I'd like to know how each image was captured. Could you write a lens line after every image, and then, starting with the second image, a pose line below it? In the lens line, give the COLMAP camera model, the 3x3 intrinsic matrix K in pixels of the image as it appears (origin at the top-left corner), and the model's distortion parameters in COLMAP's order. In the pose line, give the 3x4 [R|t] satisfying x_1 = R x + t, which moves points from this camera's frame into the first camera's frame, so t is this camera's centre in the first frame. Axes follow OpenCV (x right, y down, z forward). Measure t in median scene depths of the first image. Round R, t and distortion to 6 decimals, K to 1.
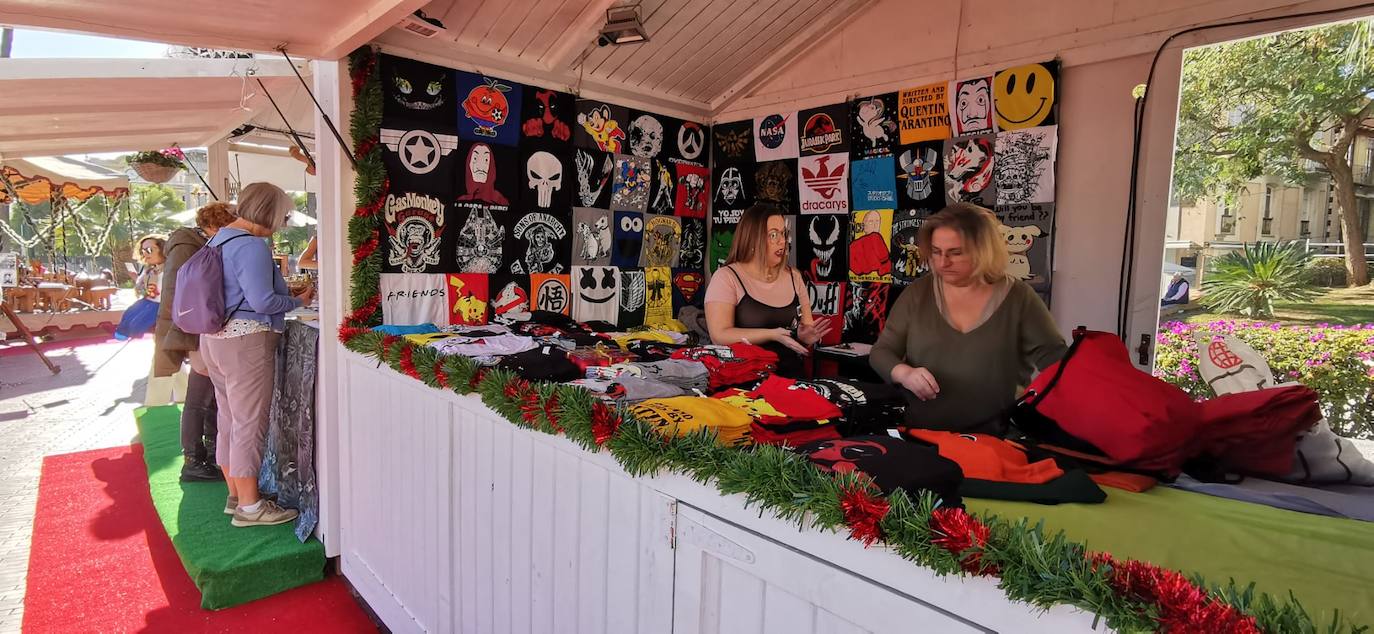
lens RADIAL K [[649.8, 0, 690.5], [0, 649.8, 313.4], [0, 0, 1]] dist [-0.002690, 0.014787]
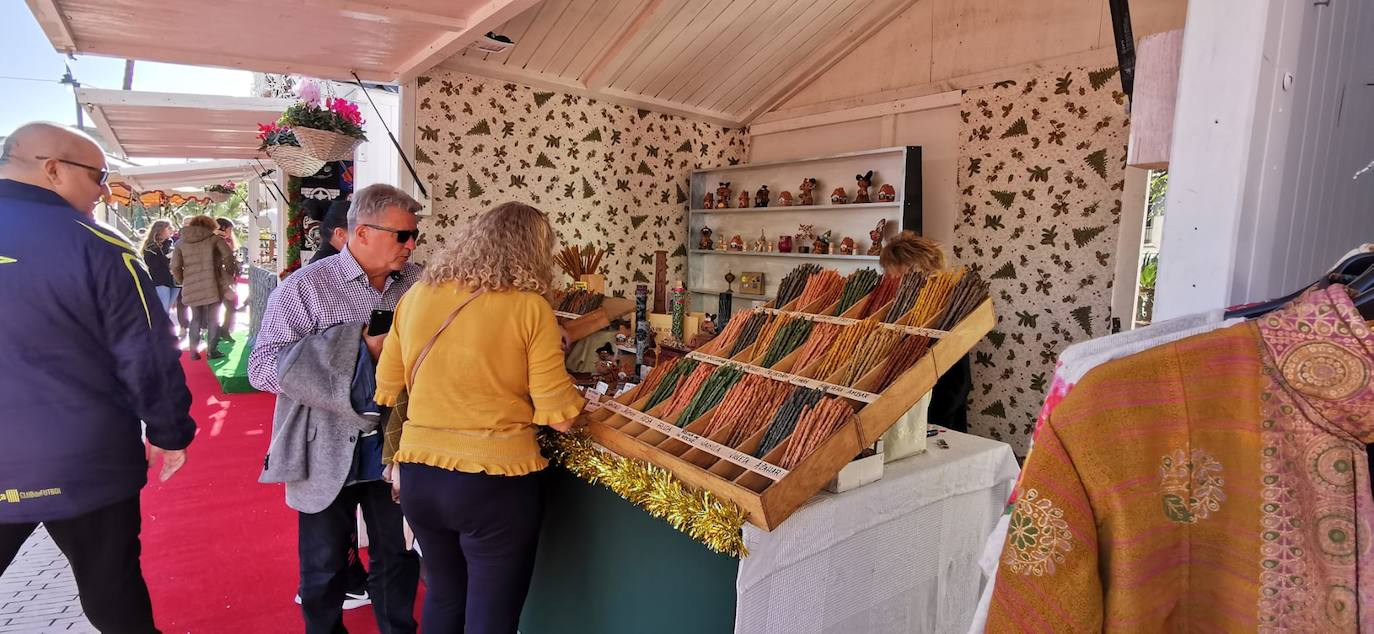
lens RADIAL K [[635.4, 0, 683.0], [0, 635.4, 300.2], [0, 0, 1]] dist [-0.000191, 0.017002]
pose [[0.996807, 0.013616, -0.078684, 1.031054], [-0.014798, 0.999786, -0.014451, 0.123639], [0.078471, 0.015569, 0.996795, -1.113633]]
